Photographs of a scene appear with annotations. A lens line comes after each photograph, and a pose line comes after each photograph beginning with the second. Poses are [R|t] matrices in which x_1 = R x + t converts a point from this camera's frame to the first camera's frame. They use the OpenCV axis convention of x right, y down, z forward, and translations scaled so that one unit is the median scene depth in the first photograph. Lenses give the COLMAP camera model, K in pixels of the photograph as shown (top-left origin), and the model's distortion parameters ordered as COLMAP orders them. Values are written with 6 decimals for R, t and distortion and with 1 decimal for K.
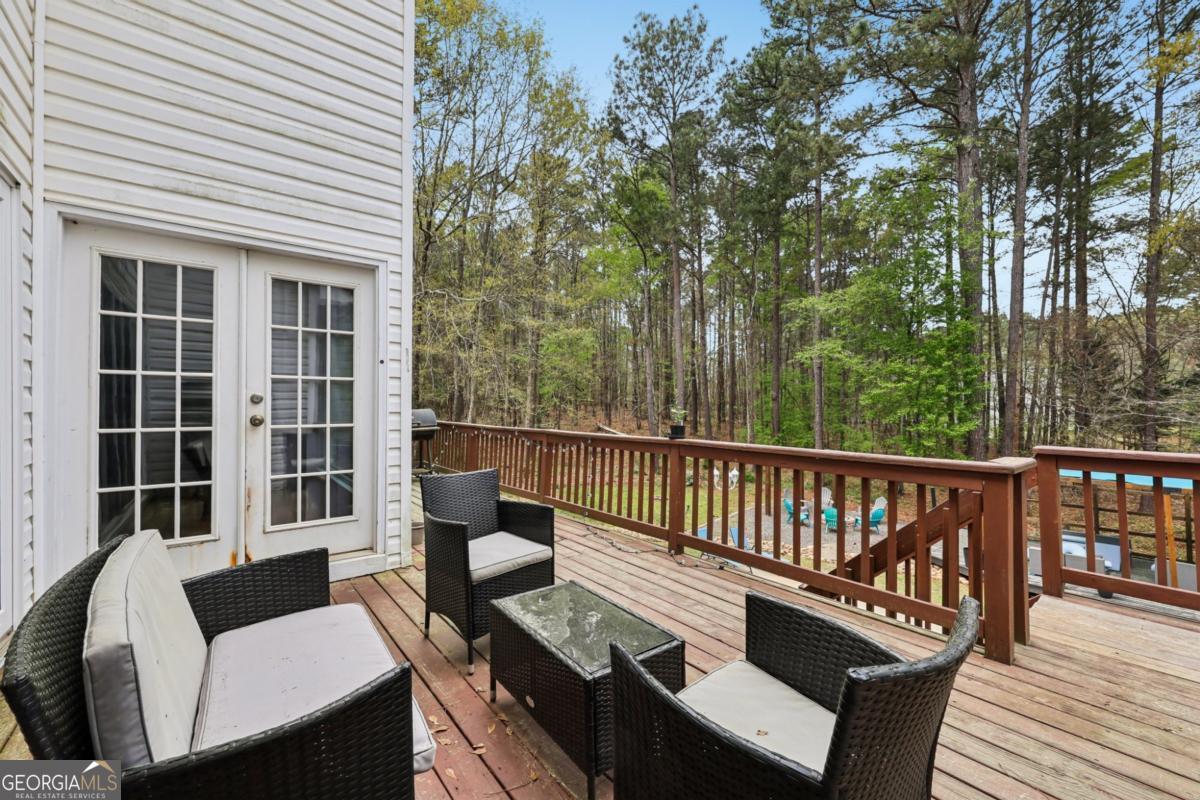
lens RADIAL K [[481.6, 0, 600.0], [0, 481.6, 400.0], [0, 0, 1]] dist [0.001491, 0.000240]
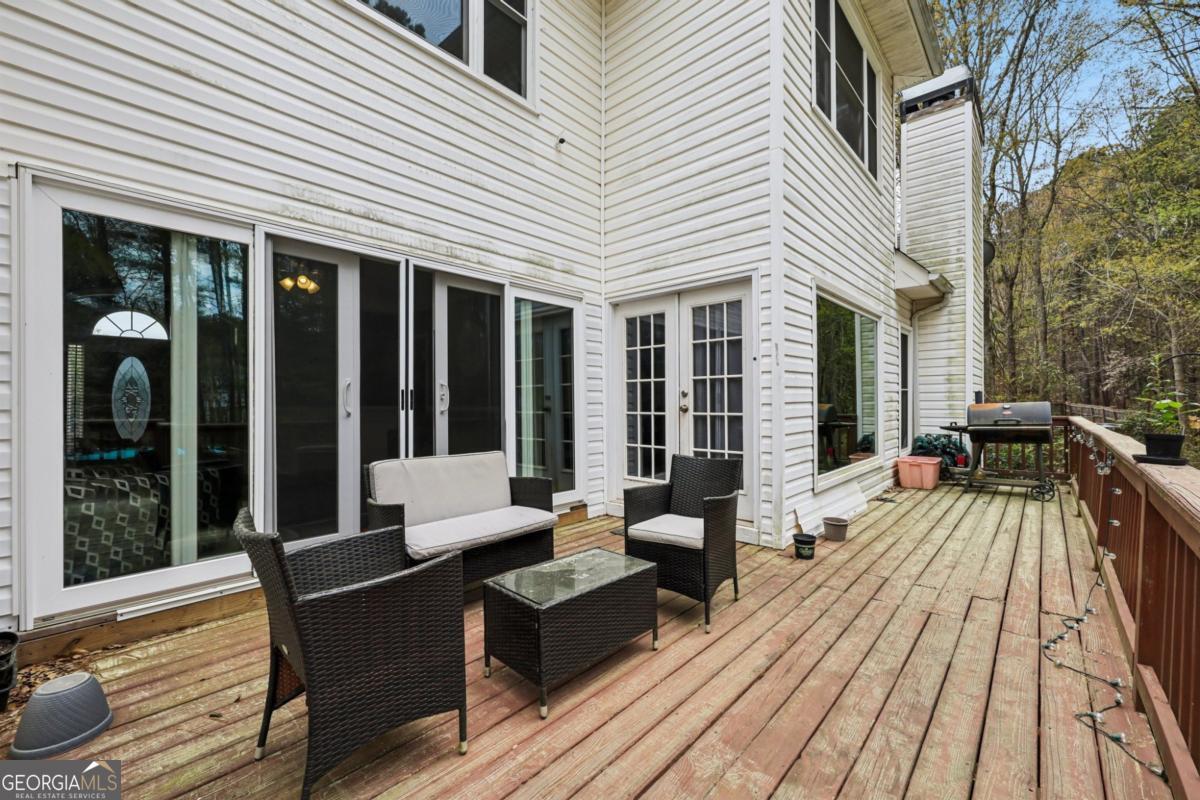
lens RADIAL K [[481.6, 0, 600.0], [0, 481.6, 400.0], [0, 0, 1]] dist [0.001491, 0.000240]
pose [[0.154278, -0.007246, -0.988001, 0.664130], [0.013169, 0.999899, -0.005277, 0.019763], [0.987940, -0.012197, 0.154358, 0.509887]]
